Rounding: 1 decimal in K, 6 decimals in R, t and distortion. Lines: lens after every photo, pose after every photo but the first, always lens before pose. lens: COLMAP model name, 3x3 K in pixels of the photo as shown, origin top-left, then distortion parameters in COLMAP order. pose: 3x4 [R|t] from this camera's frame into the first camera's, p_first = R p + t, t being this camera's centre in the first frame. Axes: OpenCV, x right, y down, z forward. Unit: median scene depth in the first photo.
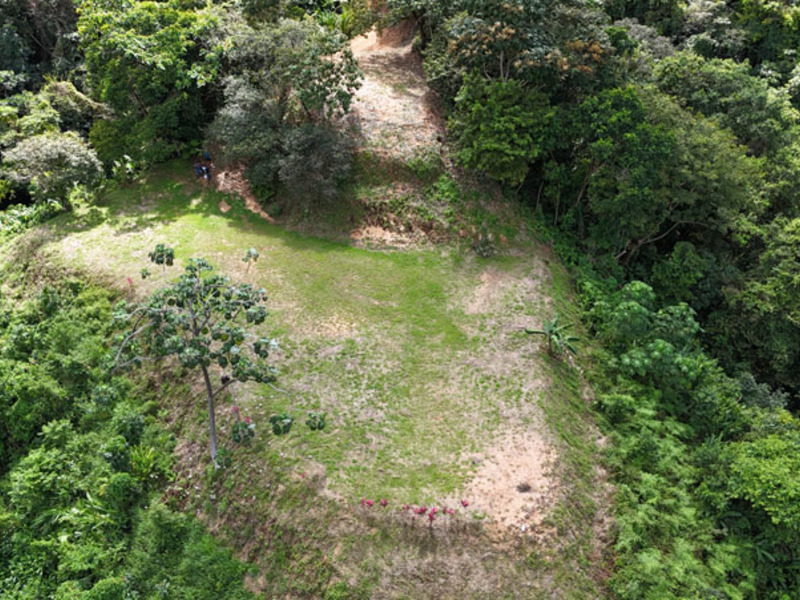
lens RADIAL K [[784.4, 0, 400.0], [0, 784.4, 300.0], [0, 0, 1]] dist [0.140586, -0.237538]
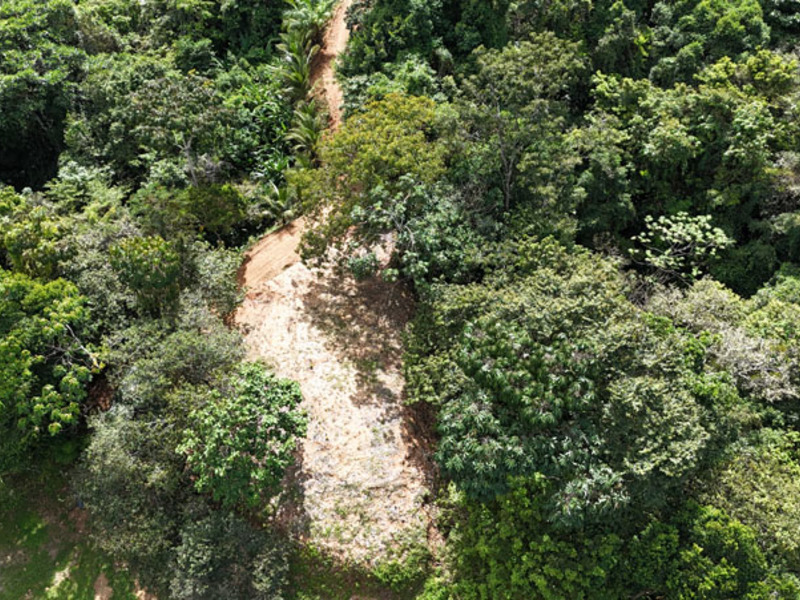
lens RADIAL K [[784.4, 0, 400.0], [0, 784.4, 300.0], [0, 0, 1]] dist [0.140586, -0.237538]
pose [[0.999996, -0.002106, 0.001964, 0.029311], [0.001864, 0.993230, 0.116149, -0.471481], [-0.002195, -0.116145, 0.993230, 0.389174]]
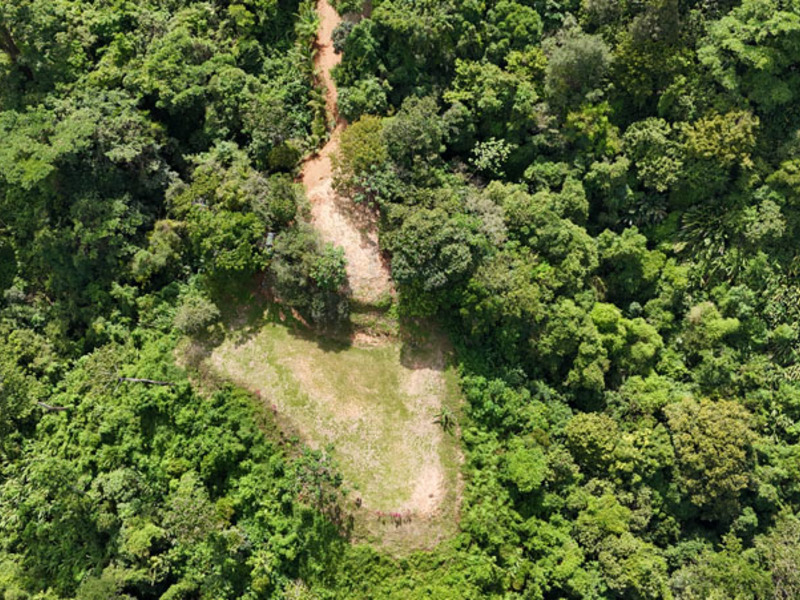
lens RADIAL K [[784.4, 0, 400.0], [0, 784.4, 300.0], [0, 0, 1]] dist [0.140586, -0.237538]
pose [[0.995437, -0.089909, 0.031952, 0.010718], [0.063946, 0.877137, 0.475964, -1.143060], [-0.070819, -0.471749, 0.878884, -0.766980]]
